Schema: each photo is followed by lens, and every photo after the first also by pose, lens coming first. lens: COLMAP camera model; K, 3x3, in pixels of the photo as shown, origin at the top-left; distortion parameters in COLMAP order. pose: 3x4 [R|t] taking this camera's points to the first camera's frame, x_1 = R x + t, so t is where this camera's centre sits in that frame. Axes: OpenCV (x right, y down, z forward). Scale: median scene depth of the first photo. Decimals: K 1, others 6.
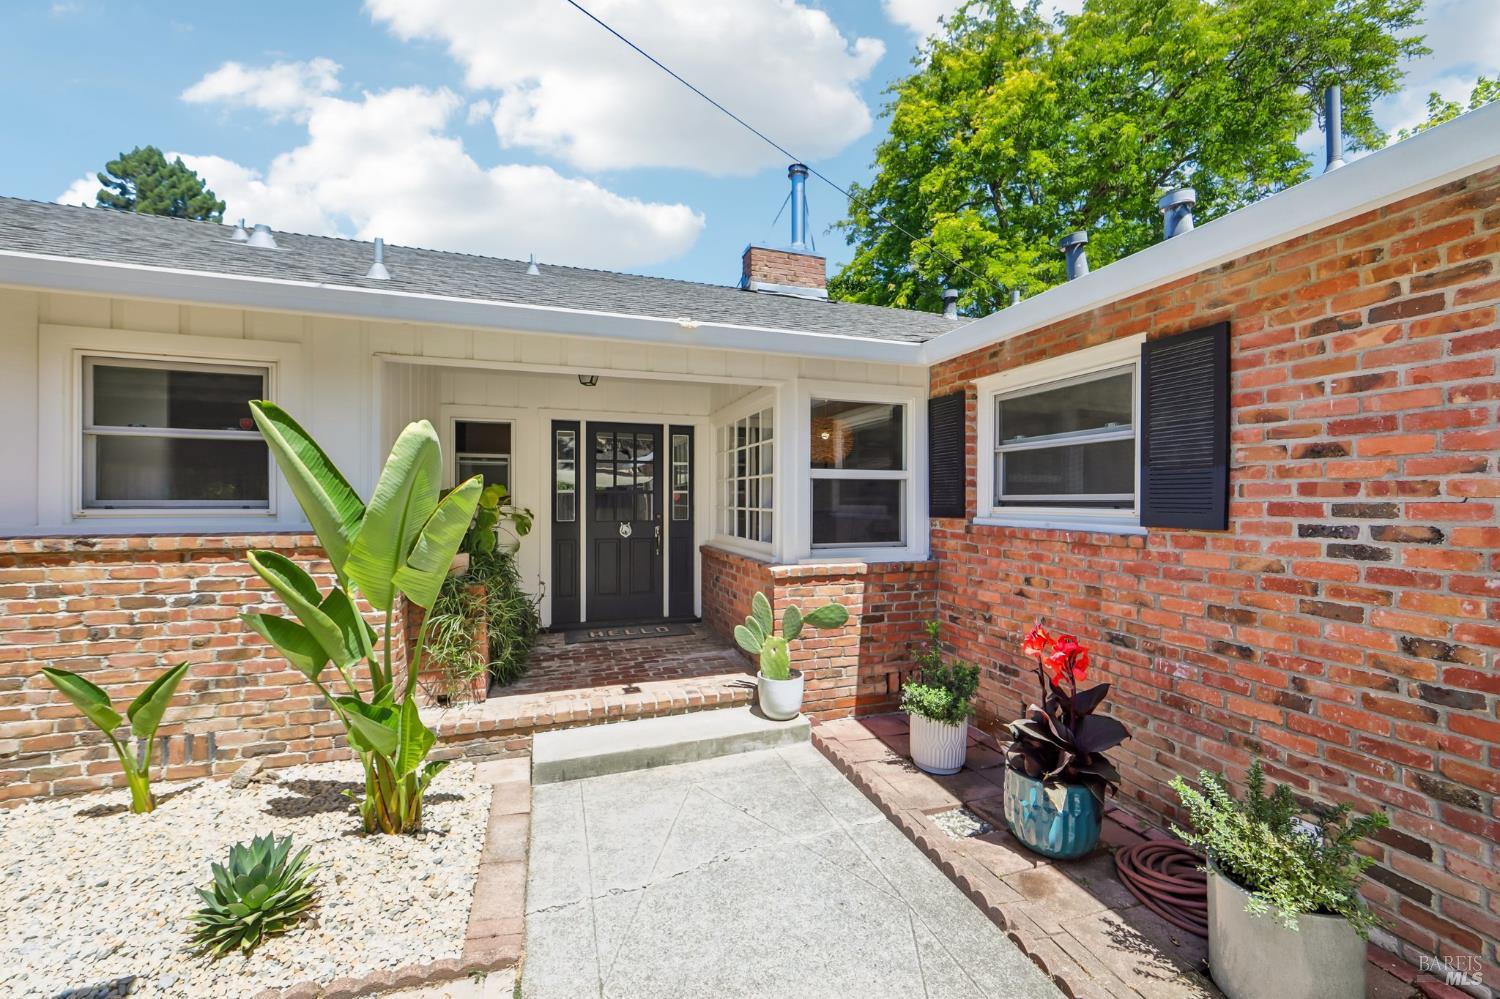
lens RADIAL K [[601.5, 0, 760.7], [0, 601.5, 503.2], [0, 0, 1]] dist [-0.001555, 0.002165]
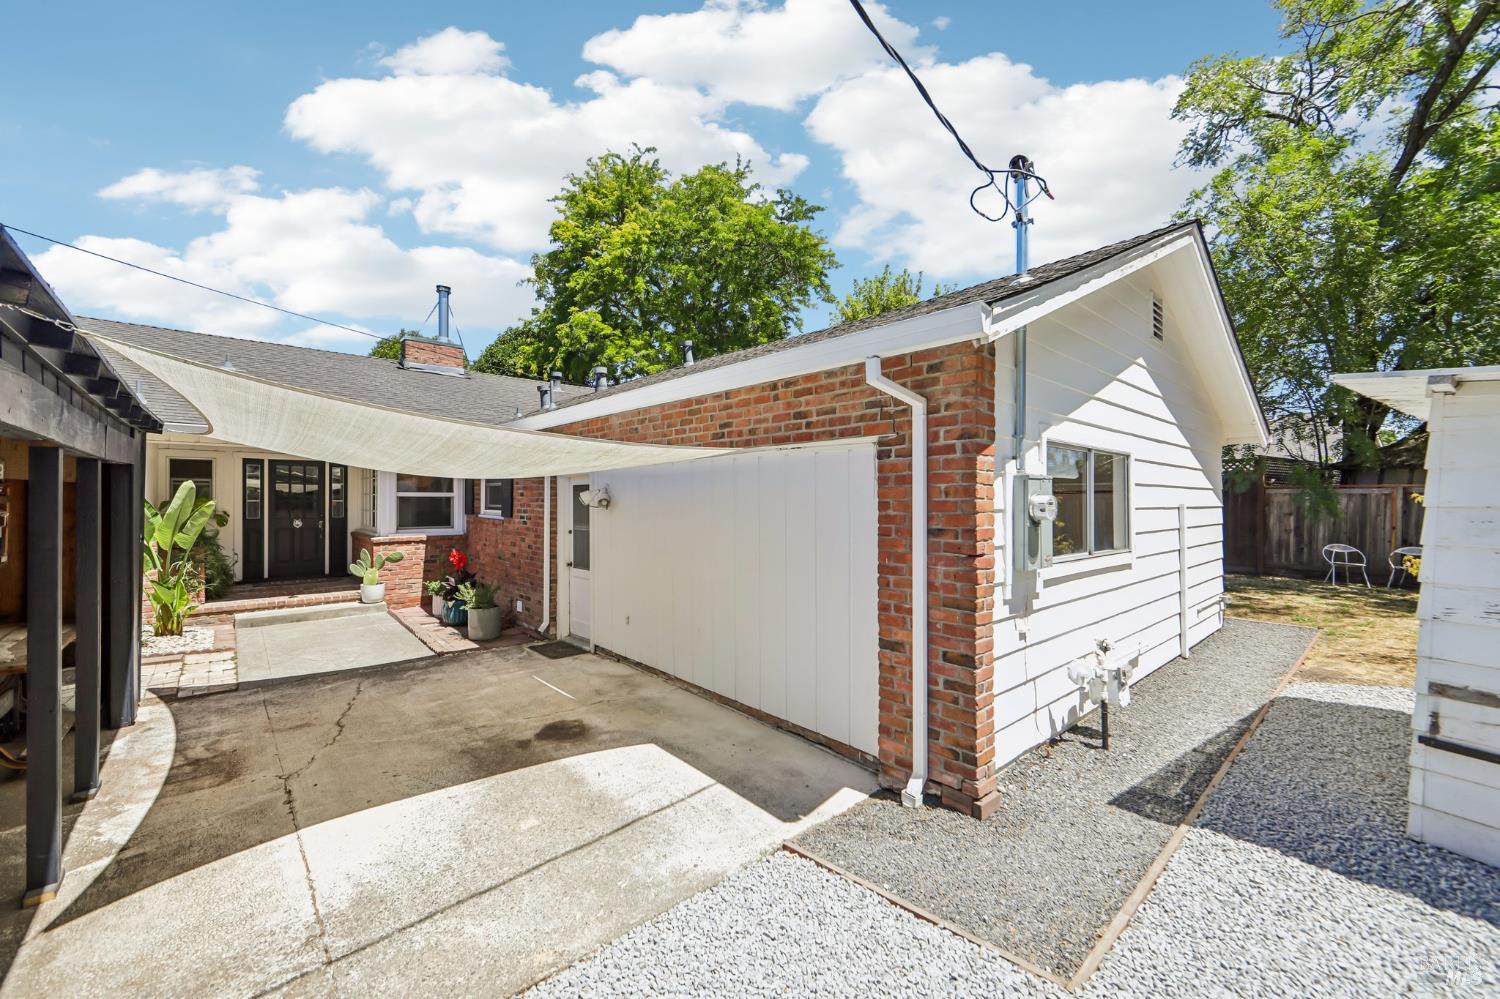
lens RADIAL K [[601.5, 0, 776.0], [0, 601.5, 503.3], [0, 0, 1]] dist [-0.001555, 0.002165]
pose [[0.919851, 0.002177, 0.392261, 0.562841], [-0.003409, 0.999991, 0.002445, -0.032683], [-0.392252, -0.003587, 0.919851, -1.747443]]
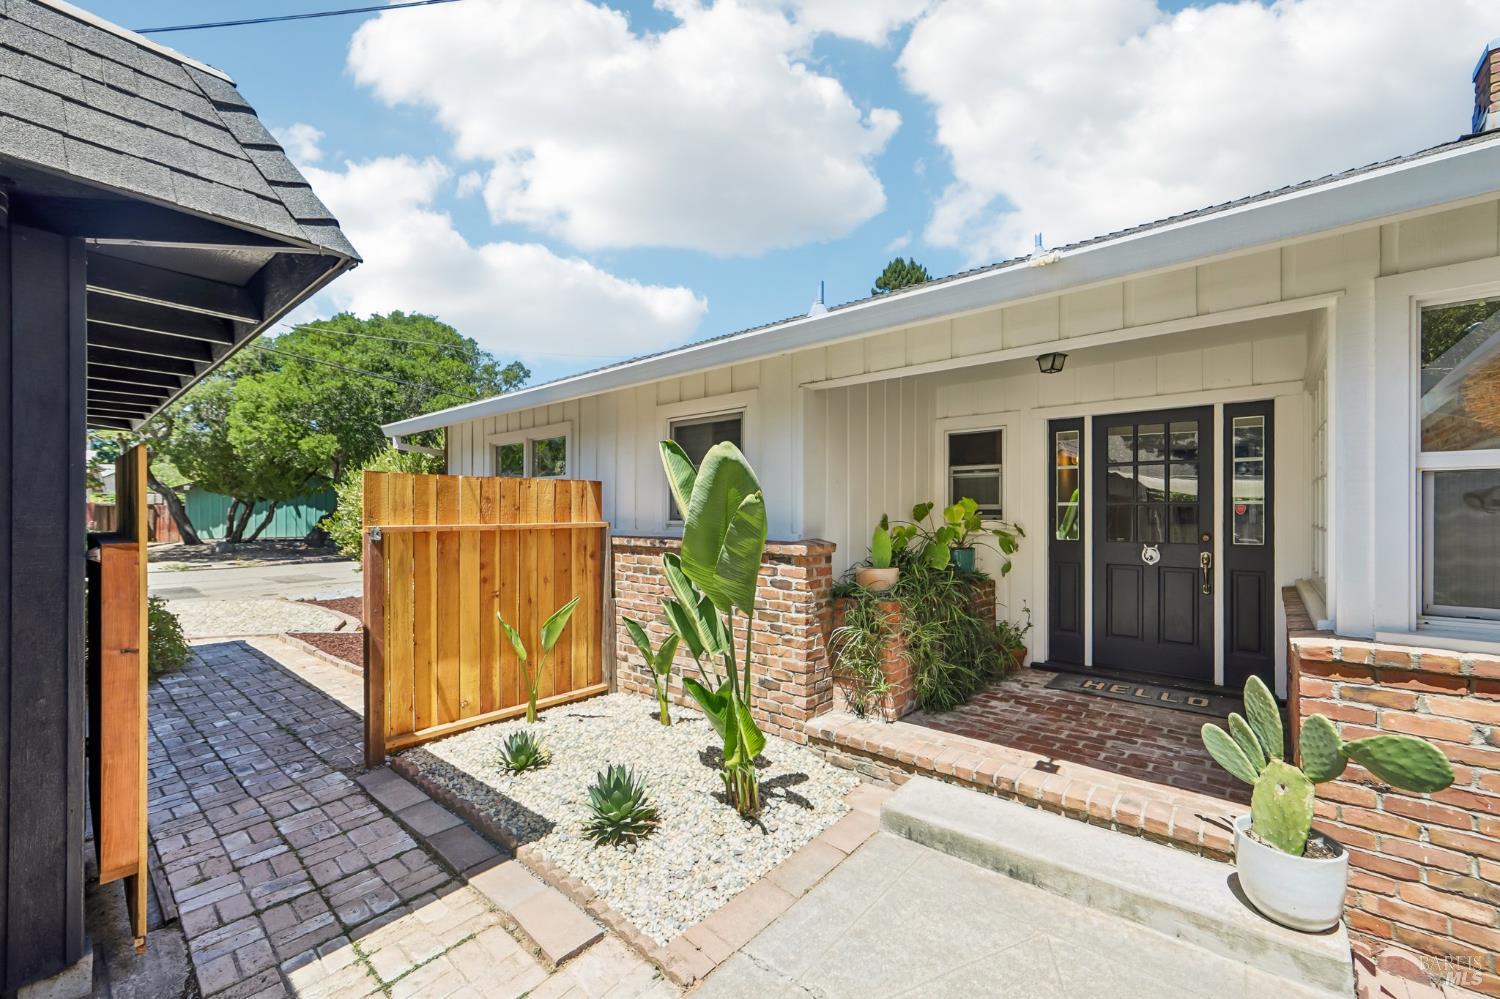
lens RADIAL K [[601.5, 0, 751.8], [0, 601.5, 513.8], [0, 0, 1]] dist [-0.001555, 0.002165]
pose [[0.506095, 0.000309, -0.862478, 0.267004], [-0.003884, 0.999991, -0.001921, -0.004533], [0.862469, 0.004322, 0.506092, 0.319806]]
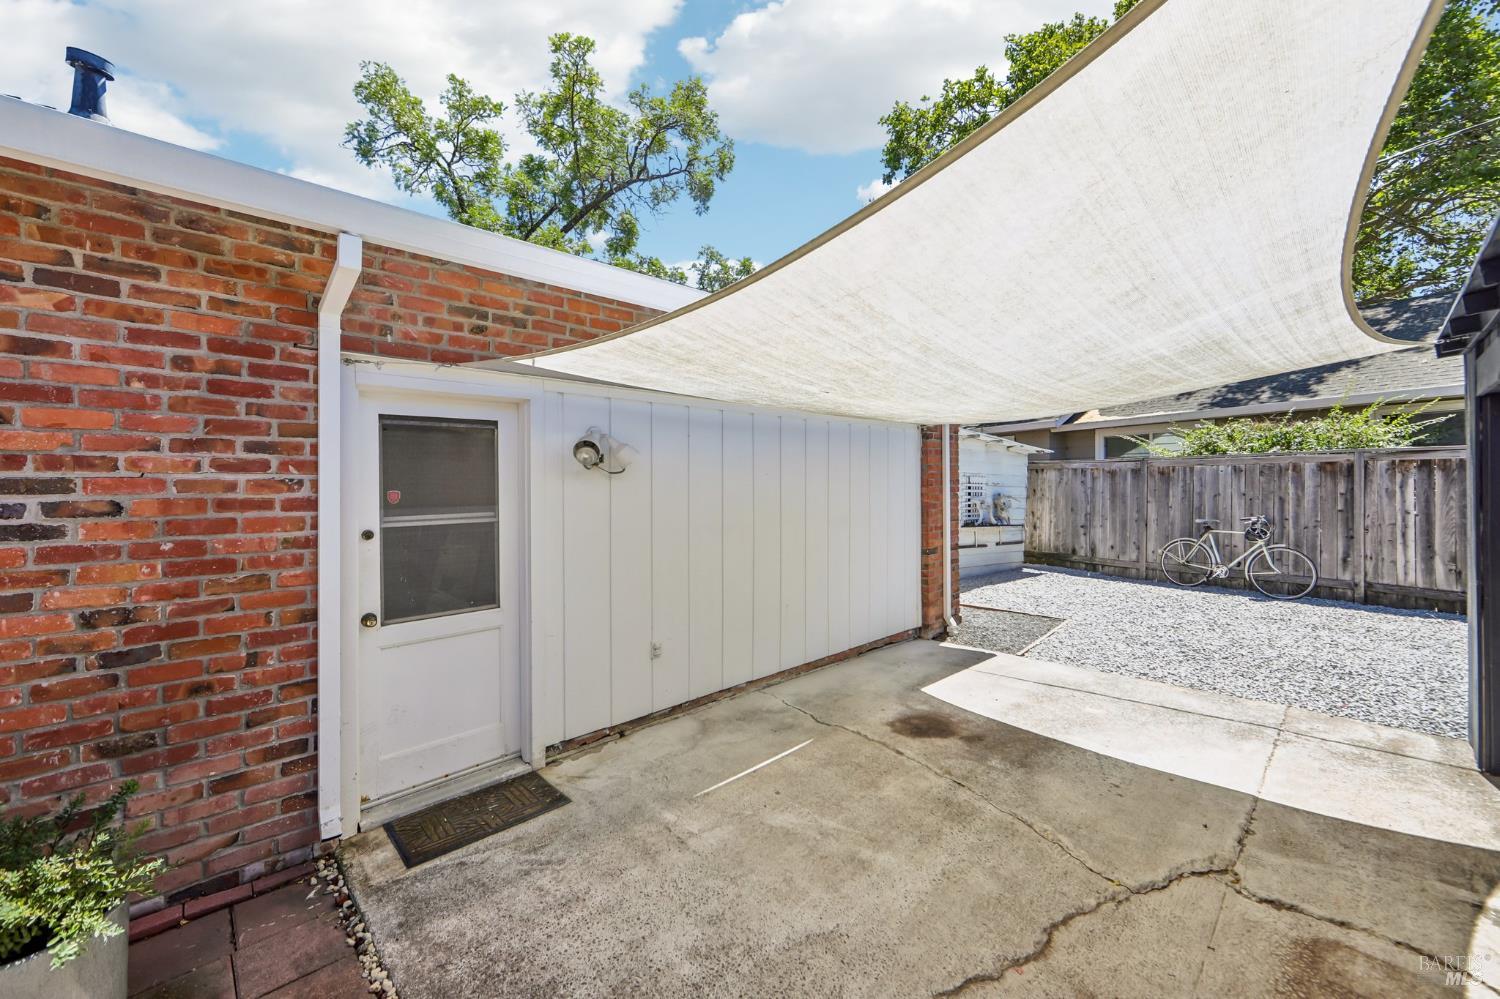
lens RADIAL K [[601.5, 0, 756.7], [0, 601.5, 492.2], [0, 0, 1]] dist [-0.001555, 0.002165]
pose [[-0.420109, -0.004920, 0.907461, -0.163593], [0.016168, 0.999786, 0.012905, 0.015356], [-0.907330, 0.020093, -0.419939, 0.219317]]
